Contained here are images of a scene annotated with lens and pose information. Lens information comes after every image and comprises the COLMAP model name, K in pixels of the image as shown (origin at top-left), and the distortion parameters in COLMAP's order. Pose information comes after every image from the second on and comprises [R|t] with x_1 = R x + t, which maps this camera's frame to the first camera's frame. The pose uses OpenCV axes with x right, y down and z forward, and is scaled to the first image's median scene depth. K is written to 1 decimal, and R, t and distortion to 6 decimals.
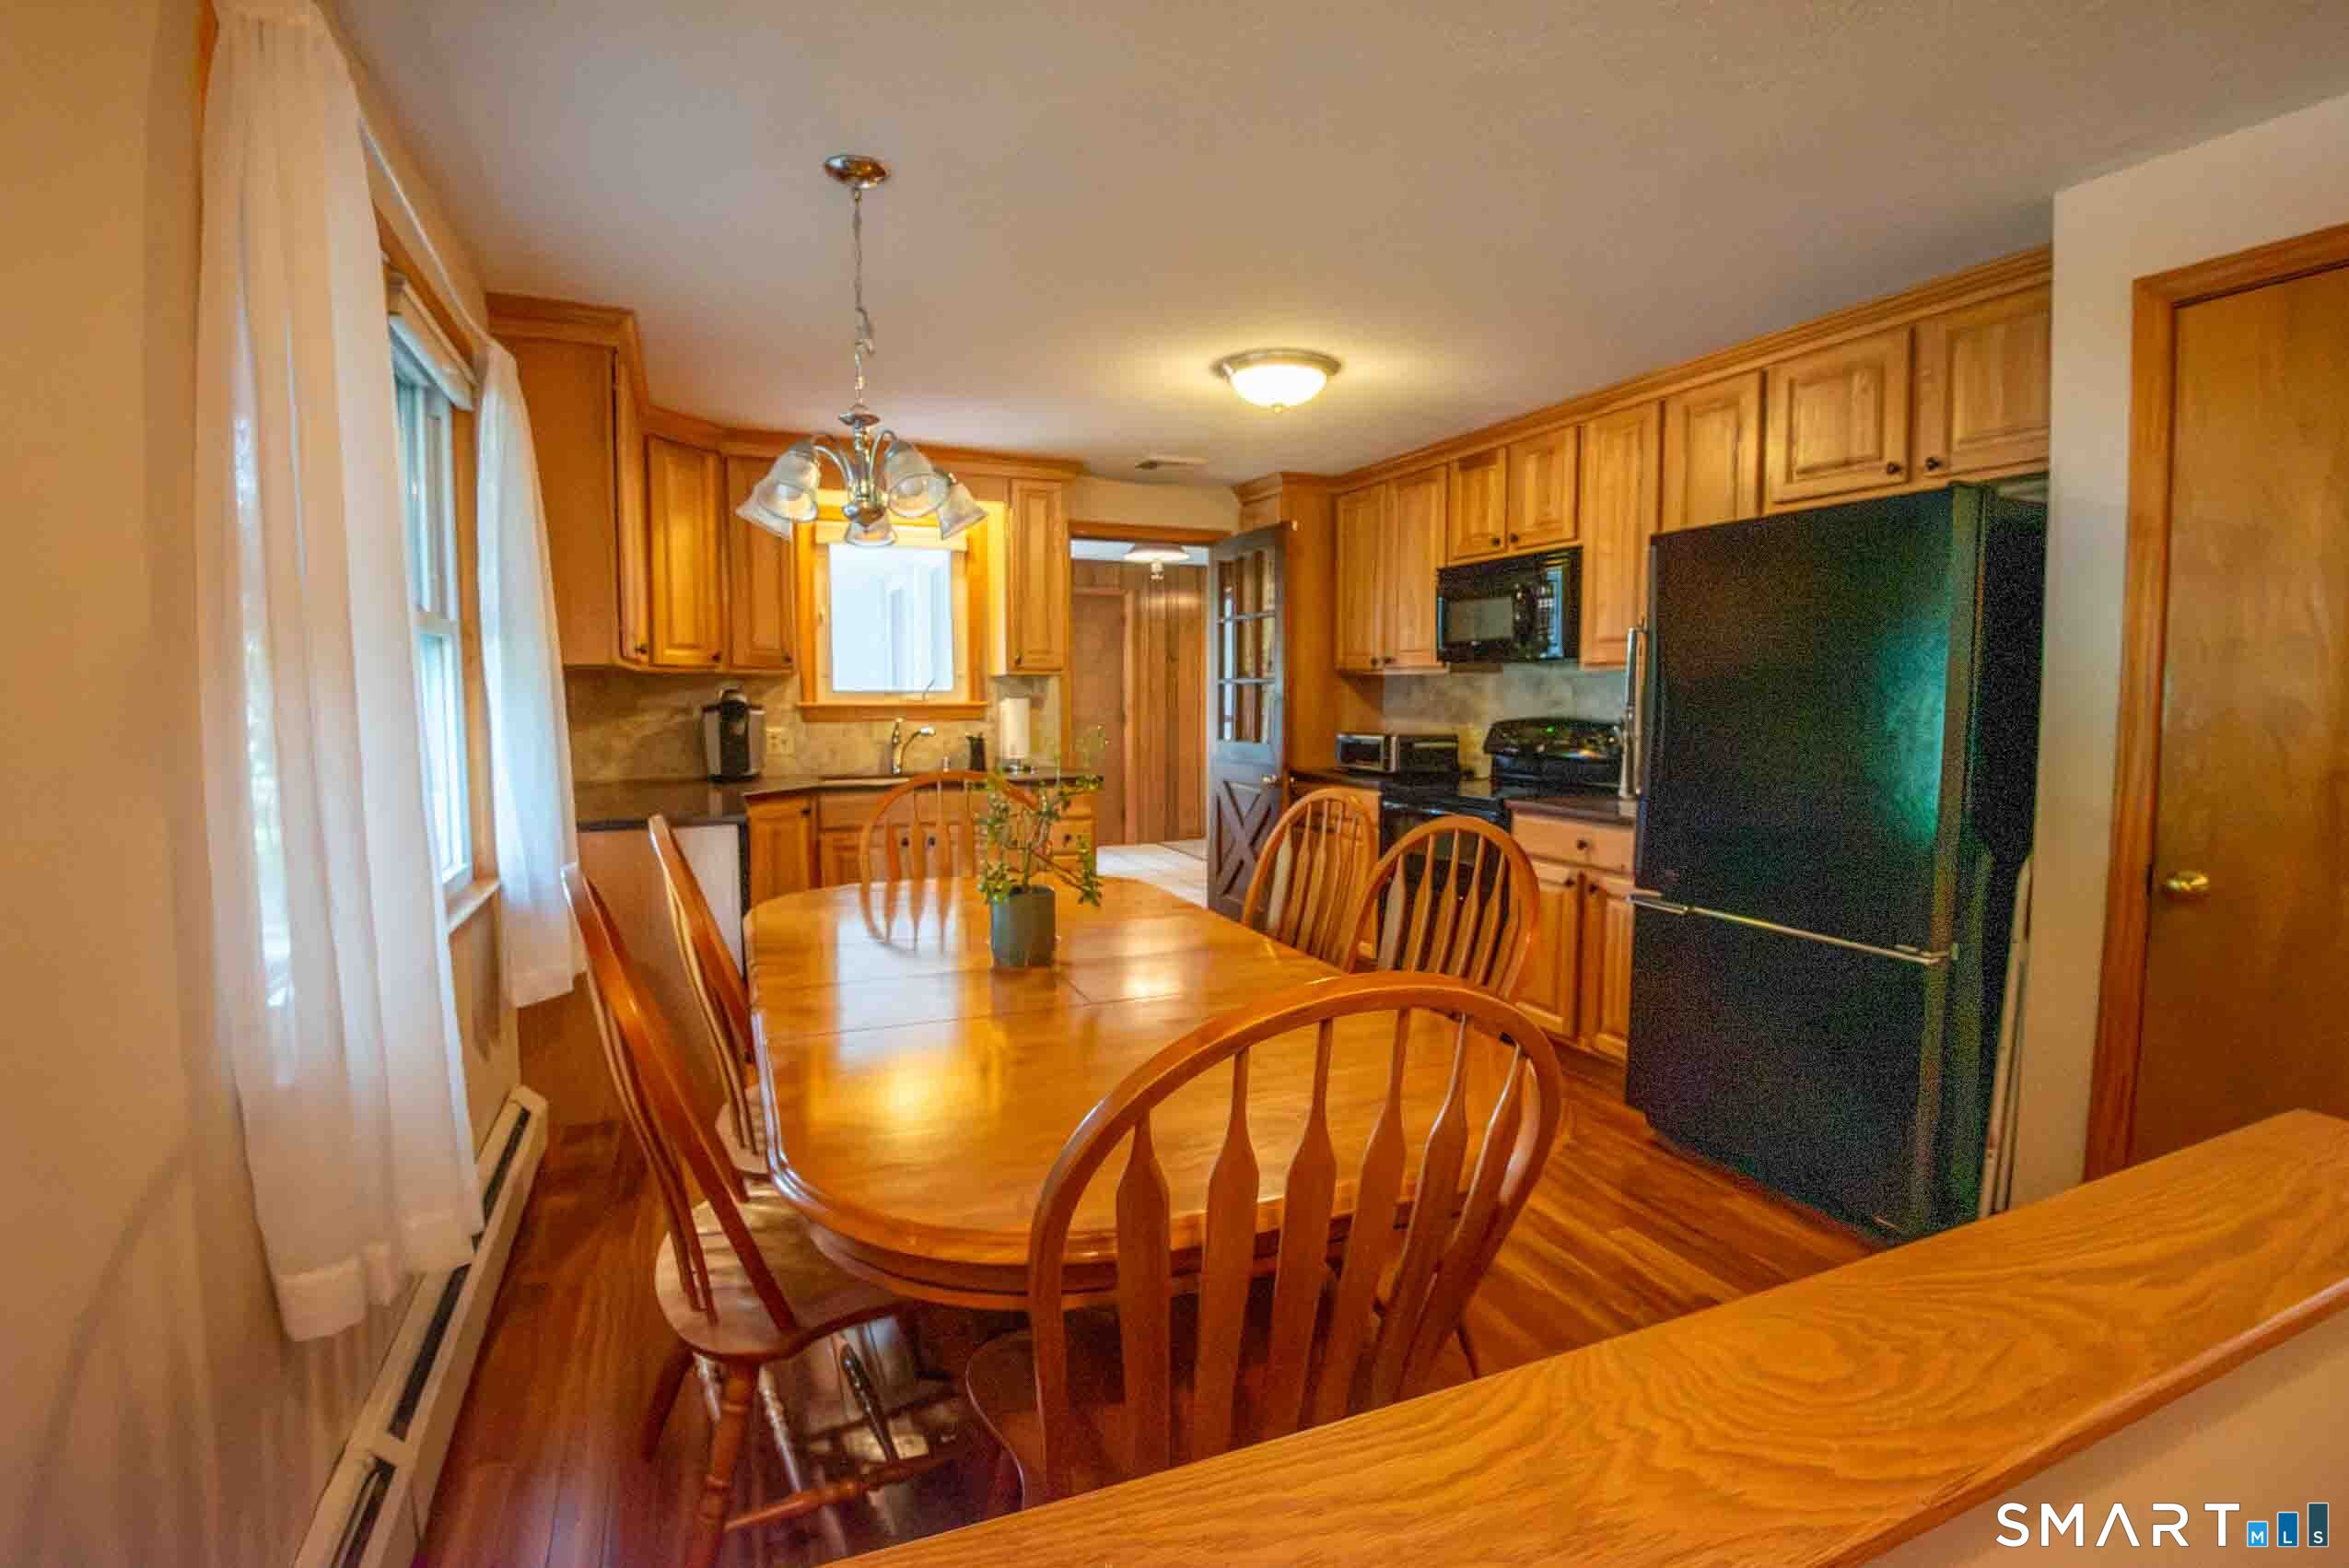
lens RADIAL K [[1085.4, 0, 1184.8], [0, 1085.4, 778.1], [0, 0, 1]] dist [0.000807, -0.000340]
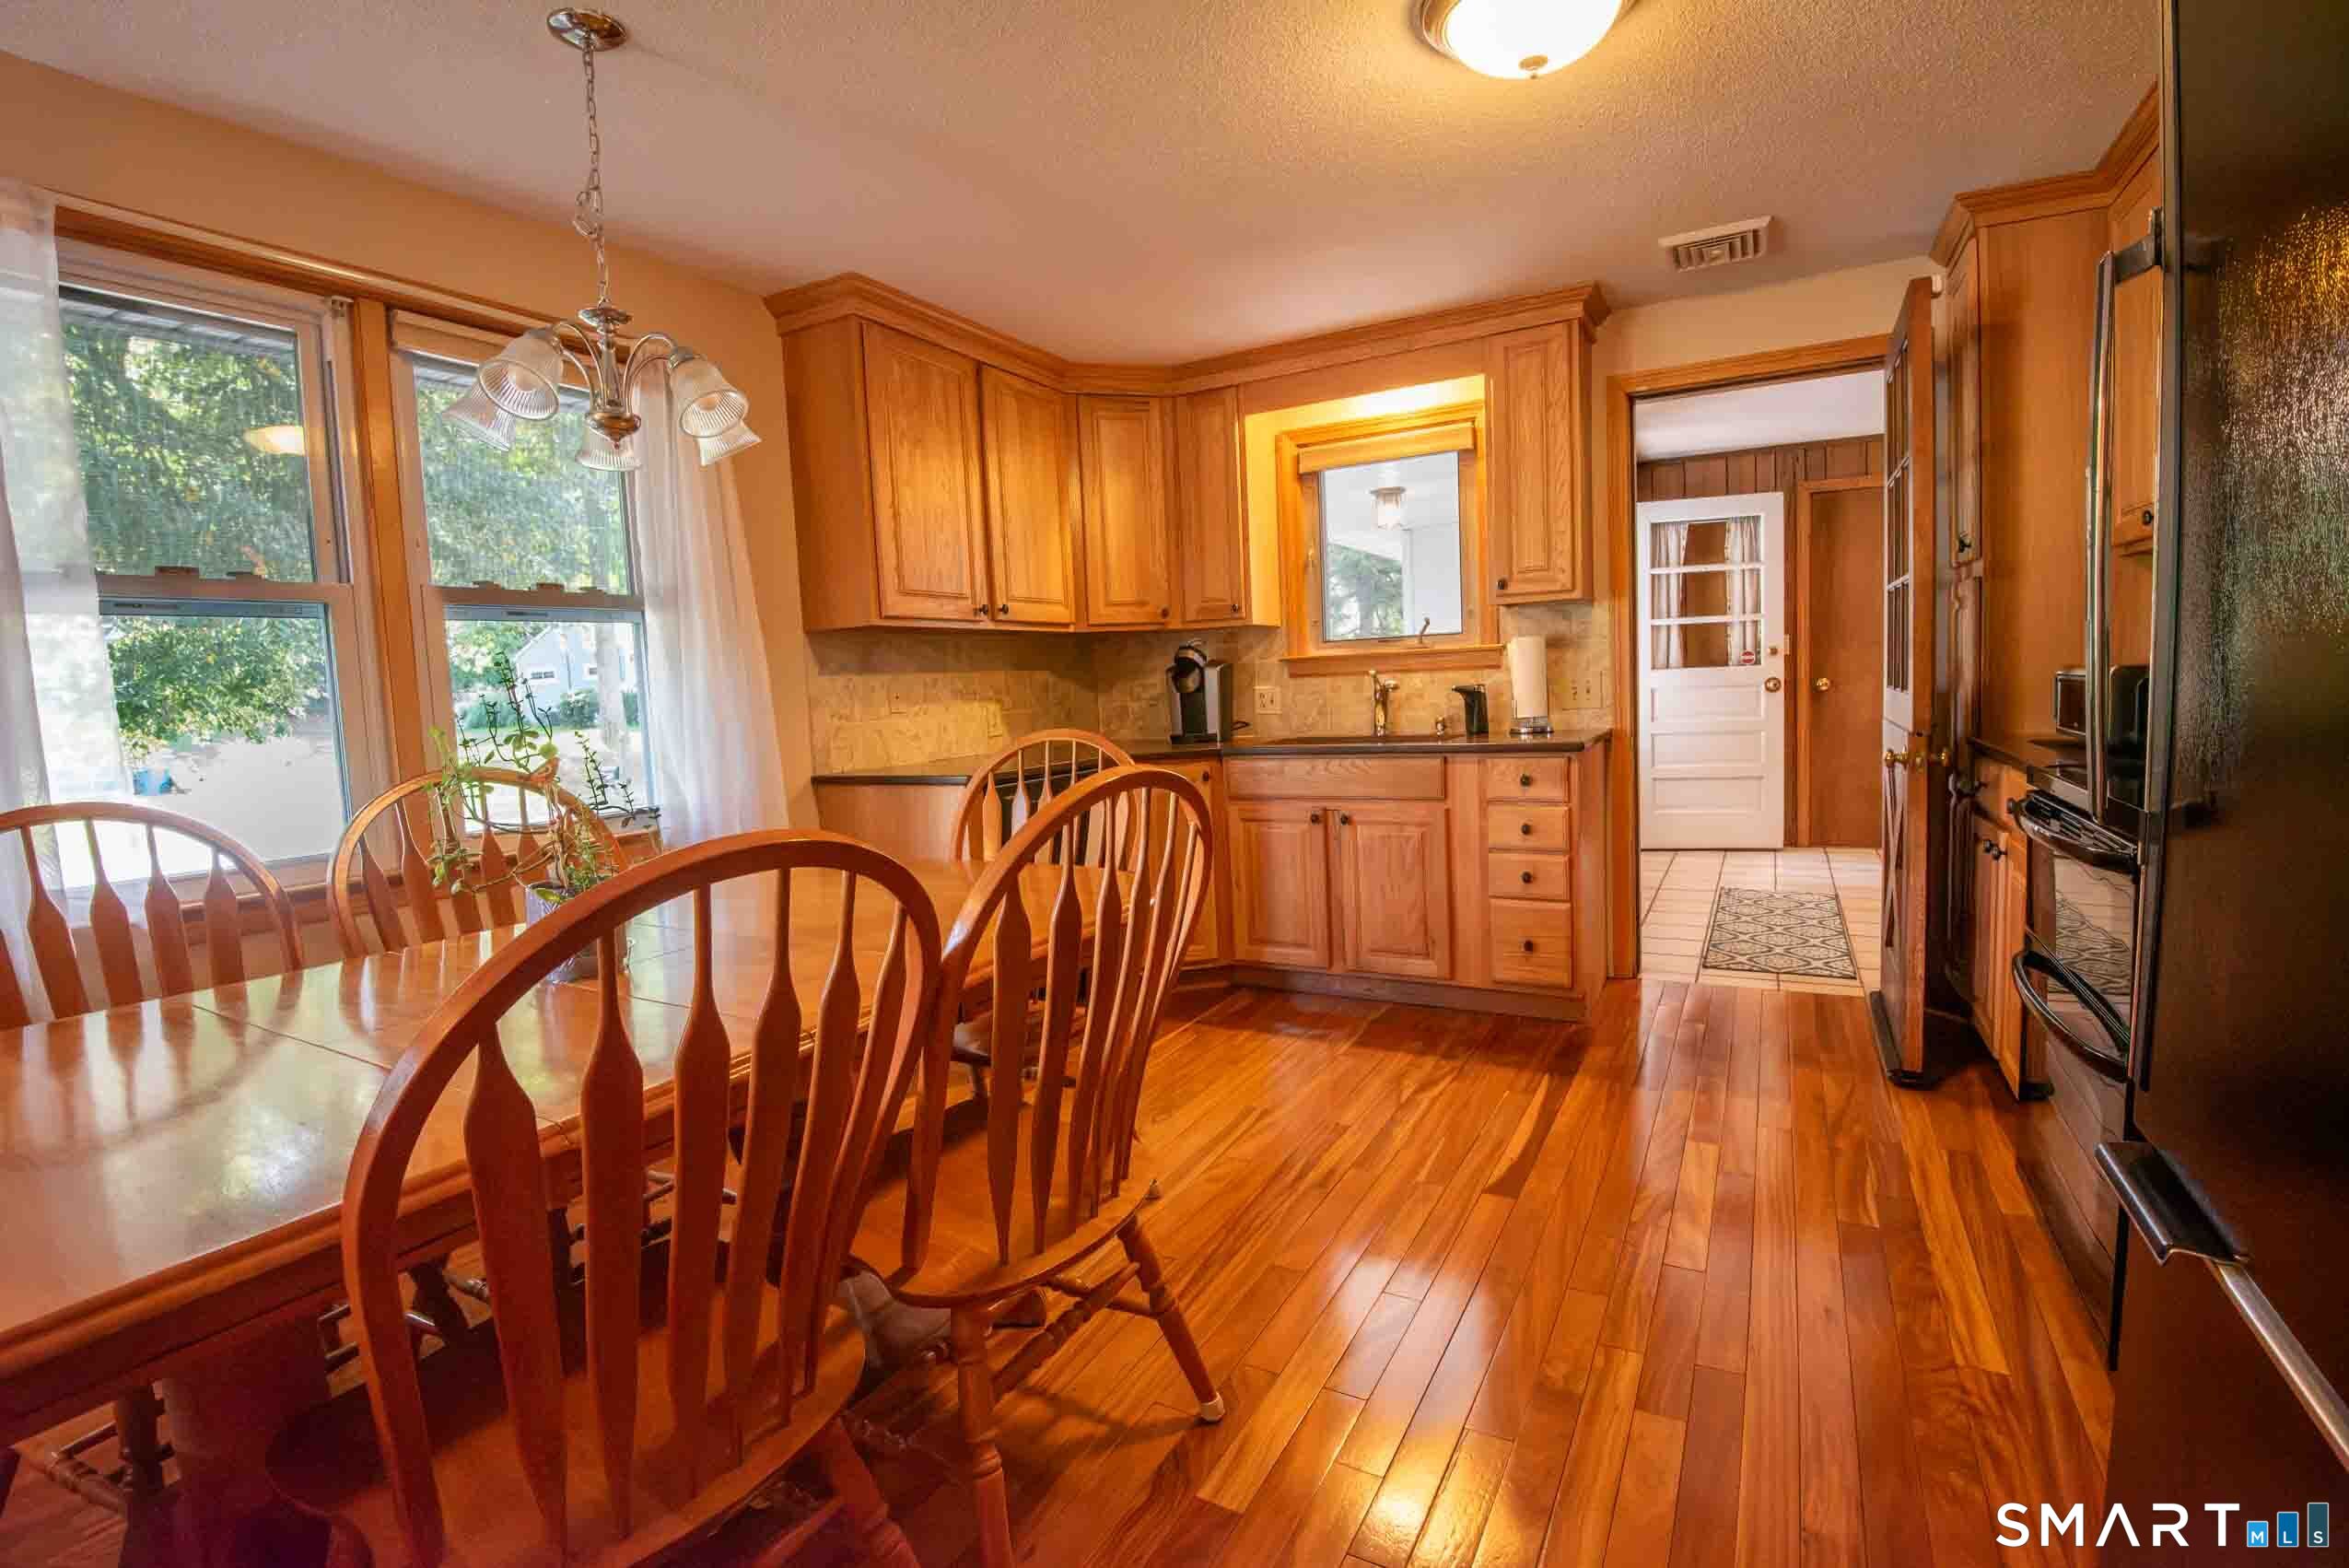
lens RADIAL K [[1085.4, 0, 1181.2], [0, 1085.4, 774.5], [0, 0, 1]] dist [0.000807, -0.000340]
pose [[0.606719, 0.034937, -0.794148, 0.309486], [-0.014997, 0.999359, 0.032507, 0.000096], [0.794775, -0.007812, 0.606854, 0.387572]]
